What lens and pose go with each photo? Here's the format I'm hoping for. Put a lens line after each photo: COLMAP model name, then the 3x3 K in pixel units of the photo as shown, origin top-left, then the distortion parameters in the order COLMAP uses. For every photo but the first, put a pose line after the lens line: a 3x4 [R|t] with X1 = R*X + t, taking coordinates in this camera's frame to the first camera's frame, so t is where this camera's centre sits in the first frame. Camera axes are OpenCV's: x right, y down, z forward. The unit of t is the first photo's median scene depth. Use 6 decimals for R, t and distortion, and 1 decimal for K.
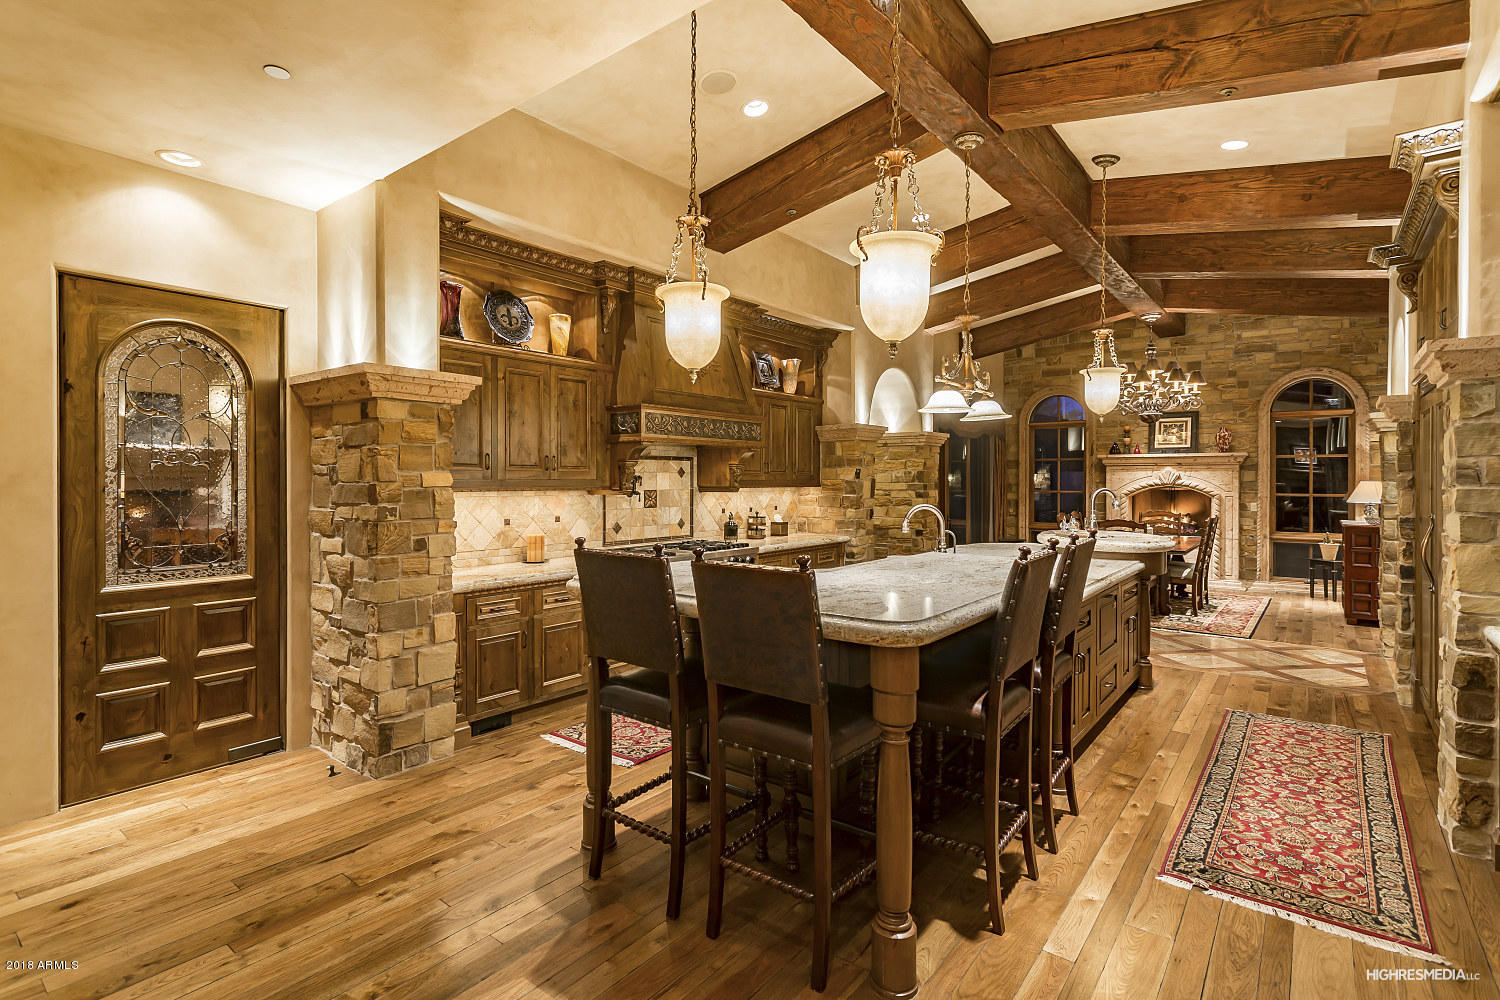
lens RADIAL K [[721.8, 0, 746.7], [0, 721.8, 490.5], [0, 0, 1]] dist [0.004397, 0.001101]
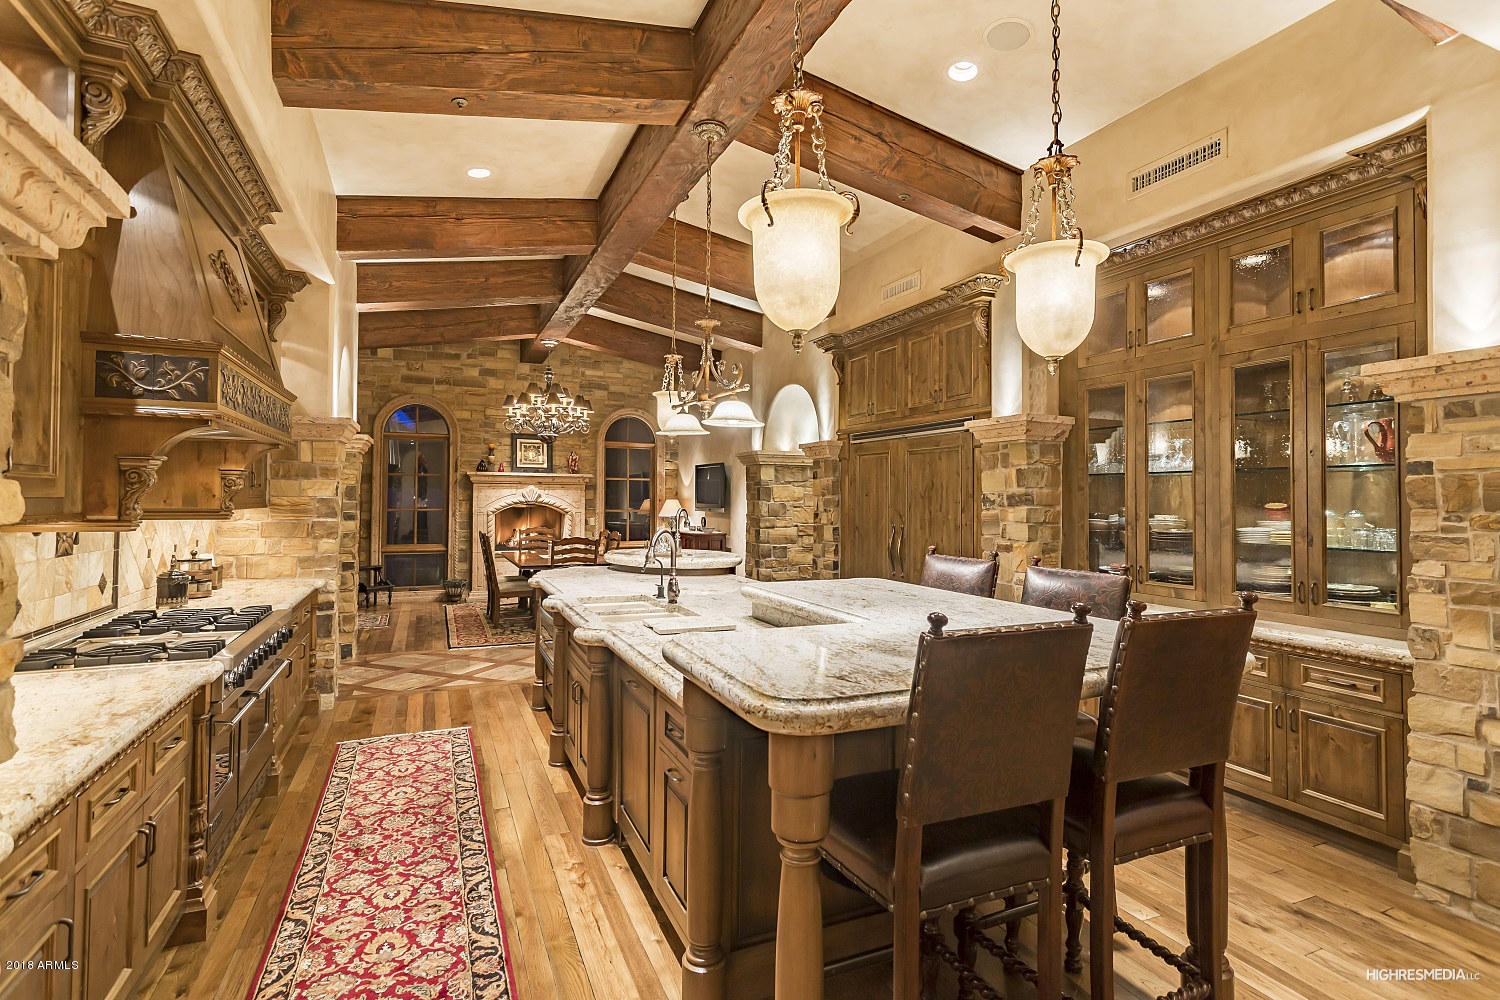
lens RADIAL K [[721.8, 0, 746.7], [0, 721.8, 490.5], [0, 0, 1]] dist [0.004397, 0.001101]
pose [[0.475435, 0.012774, 0.879658, -0.205579], [0.005658, 0.999830, -0.017576, -0.005053], [-0.879732, 0.013333, 0.475282, 0.230578]]
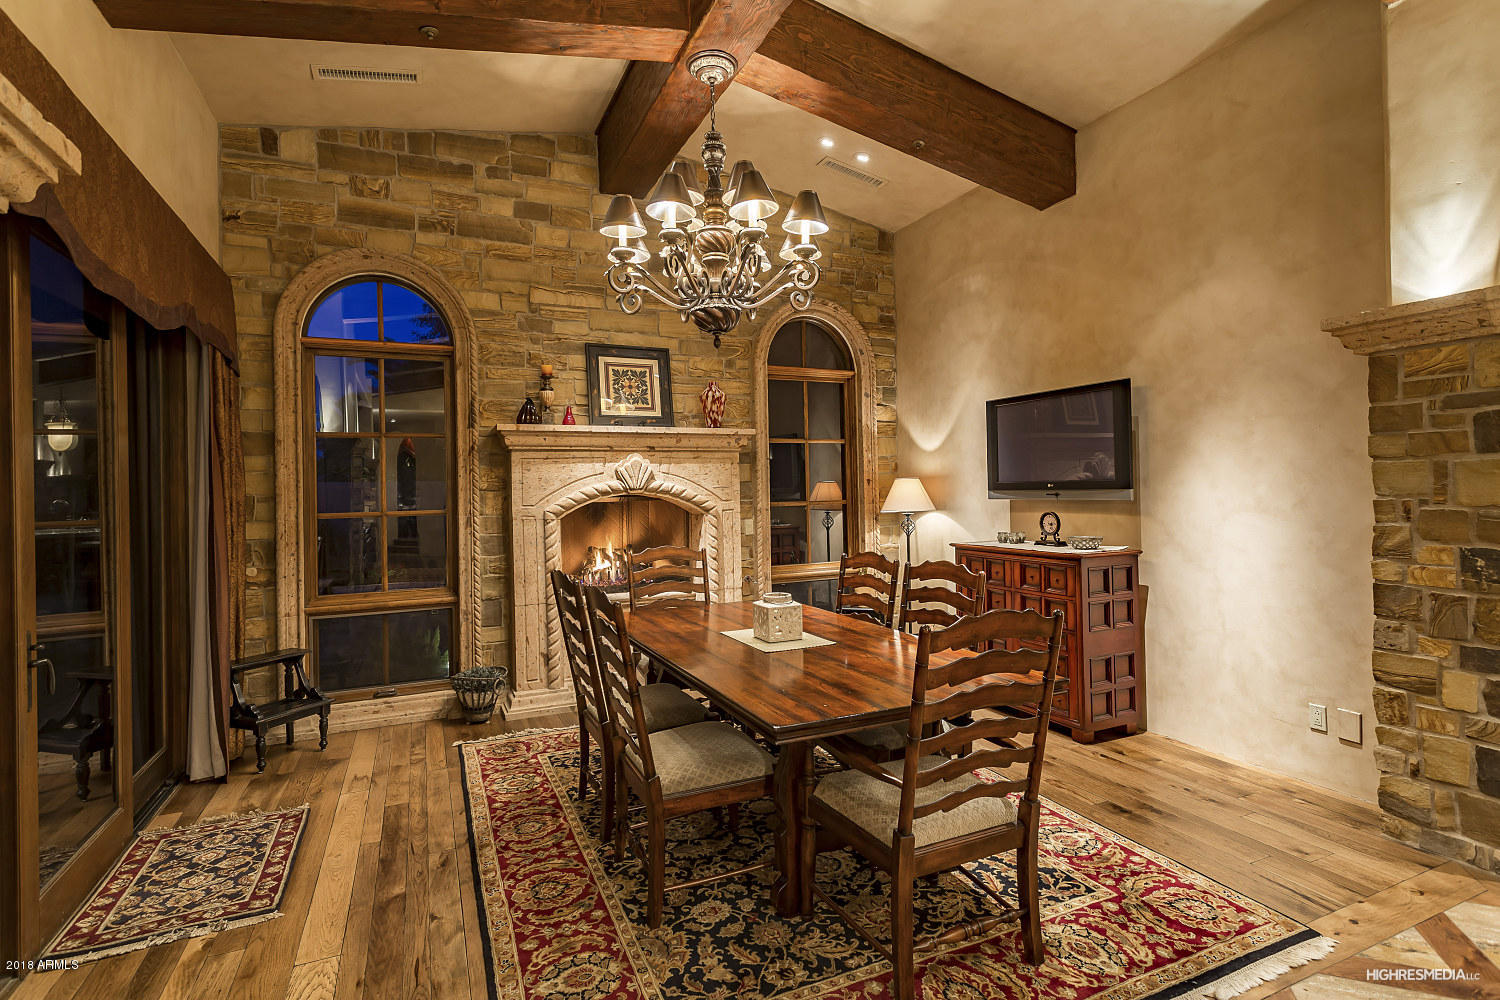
lens RADIAL K [[742.6, 0, 757.8], [0, 742.6, 486.5], [0, 0, 1]] dist [0.002730, 0.000300]
pose [[0.462255, -0.003775, 0.886739, 0.184691], [0.035690, 0.999260, -0.014351, -0.000527], [-0.886028, 0.038282, 0.462048, 0.727442]]
